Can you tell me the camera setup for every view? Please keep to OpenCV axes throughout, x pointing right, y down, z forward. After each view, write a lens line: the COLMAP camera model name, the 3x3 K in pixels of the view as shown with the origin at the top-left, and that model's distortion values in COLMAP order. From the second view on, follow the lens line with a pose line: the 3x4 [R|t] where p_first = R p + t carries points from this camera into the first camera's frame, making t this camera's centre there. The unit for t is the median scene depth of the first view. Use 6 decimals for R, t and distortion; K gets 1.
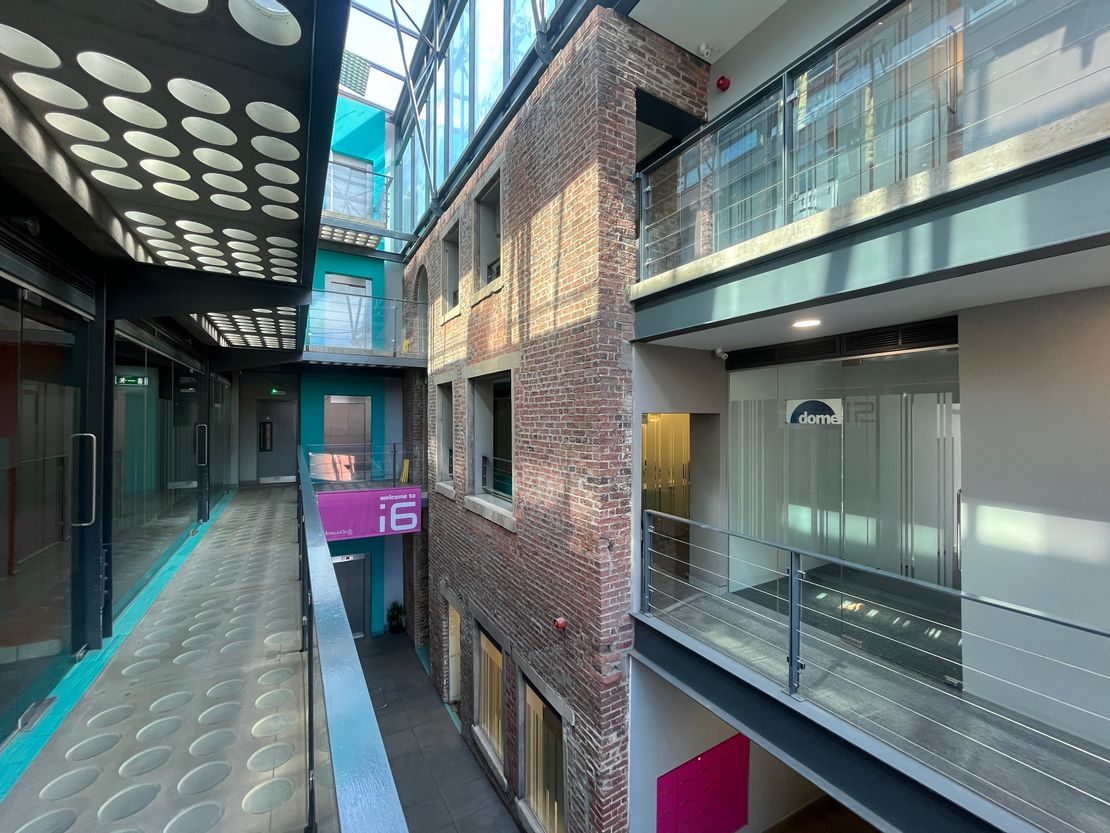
lens RADIAL K [[447.8, 0, 555.0], [0, 447.8, 416.5], [0, 0, 1]] dist [-0.002407, -0.000646]
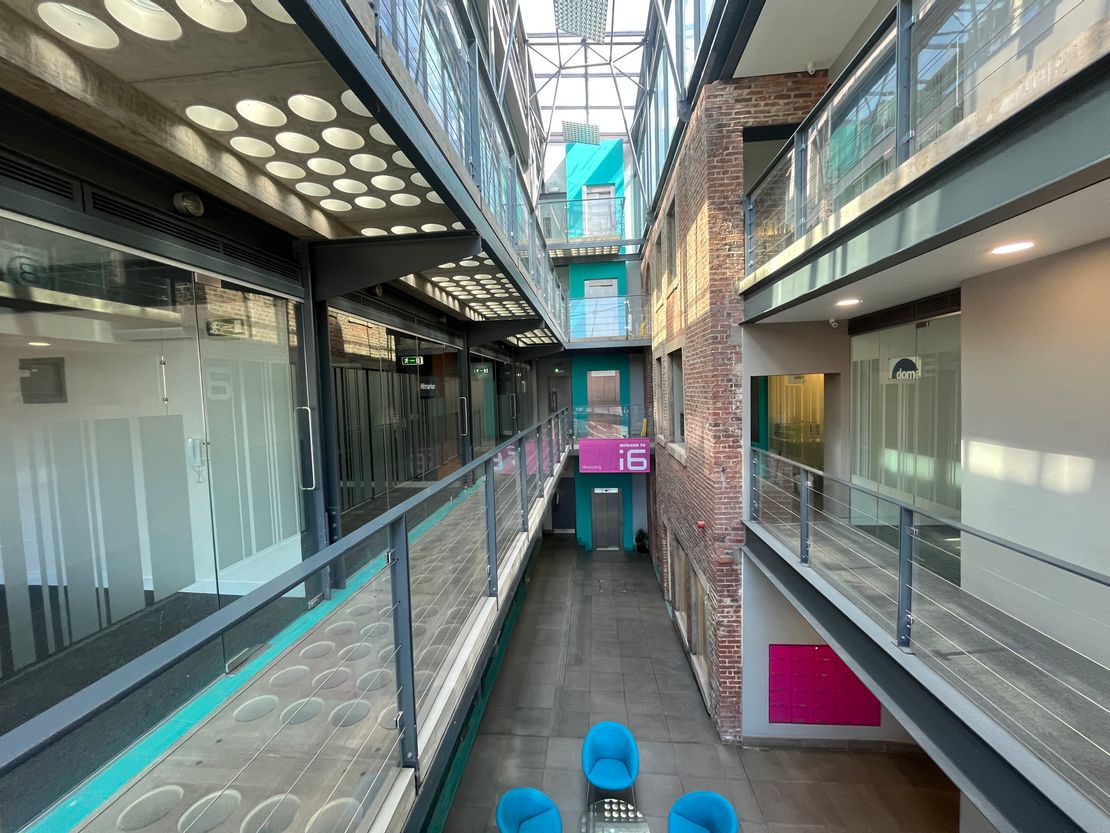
lens RADIAL K [[447.8, 0, 555.0], [0, 447.8, 416.5], [0, 0, 1]] dist [-0.002407, -0.000646]
pose [[0.815071, 0.004548, -0.579343, 0.491506], [0.037695, 0.997434, 0.060863, 0.008751], [0.578133, -0.071446, 0.812808, -0.446031]]
